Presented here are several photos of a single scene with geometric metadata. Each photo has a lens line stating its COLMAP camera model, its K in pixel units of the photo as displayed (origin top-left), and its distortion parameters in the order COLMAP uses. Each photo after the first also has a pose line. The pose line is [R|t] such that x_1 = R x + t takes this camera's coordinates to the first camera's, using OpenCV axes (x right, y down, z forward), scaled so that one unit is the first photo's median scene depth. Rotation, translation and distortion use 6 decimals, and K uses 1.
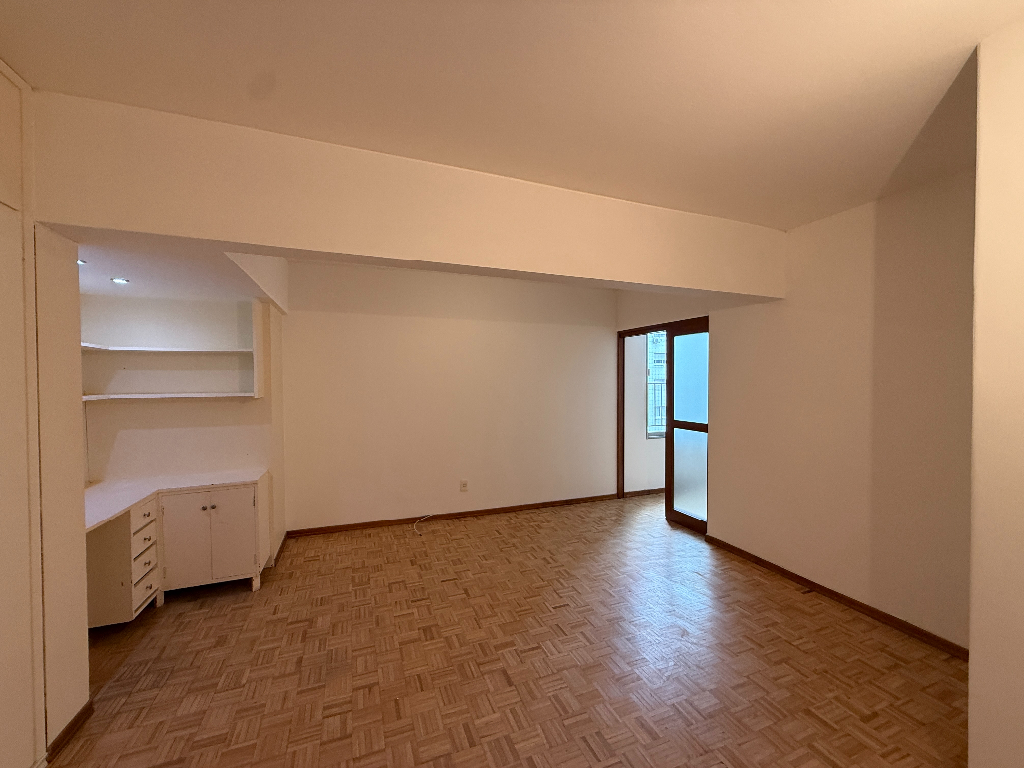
lens RADIAL K [[403.5, 0, 501.8], [0, 403.5, 387.4], [0, 0, 1]] dist [-0.000134, 0.000040]
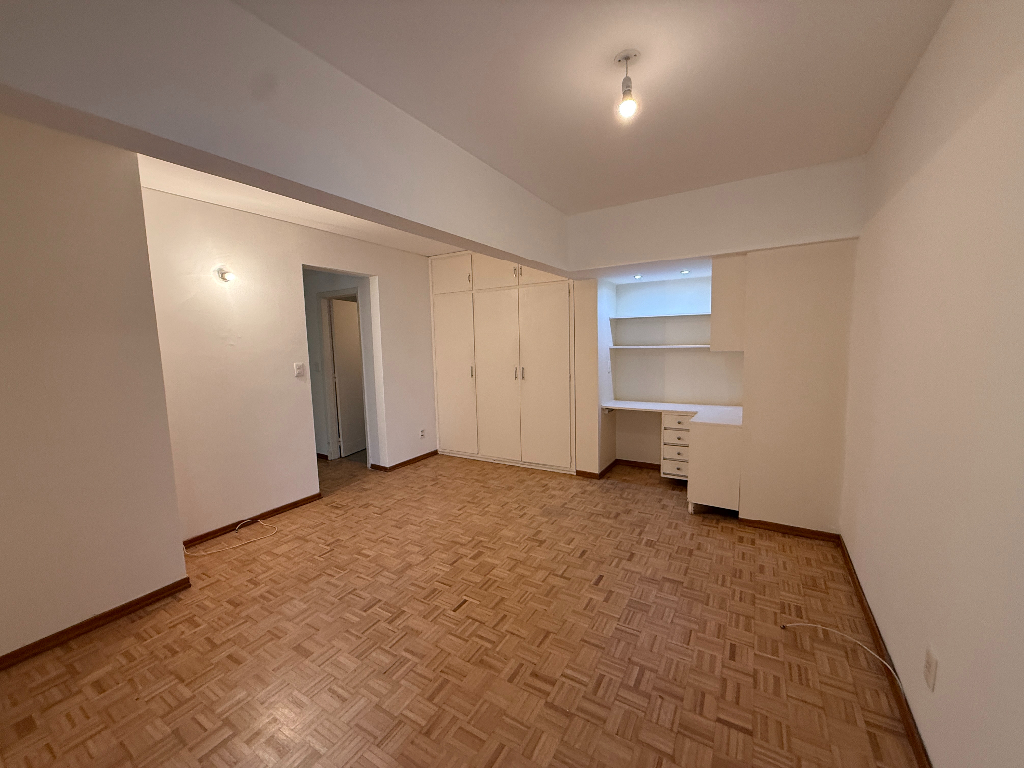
lens RADIAL K [[403.5, 0, 510.0], [0, 403.5, 380.5], [0, 0, 1]] dist [-0.000134, 0.000040]
pose [[-0.783679, 0.080802, -0.615888, 0.524120], [0.018898, 0.994146, 0.106381, -0.023401], [0.620878, 0.071729, -0.780619, 1.610118]]
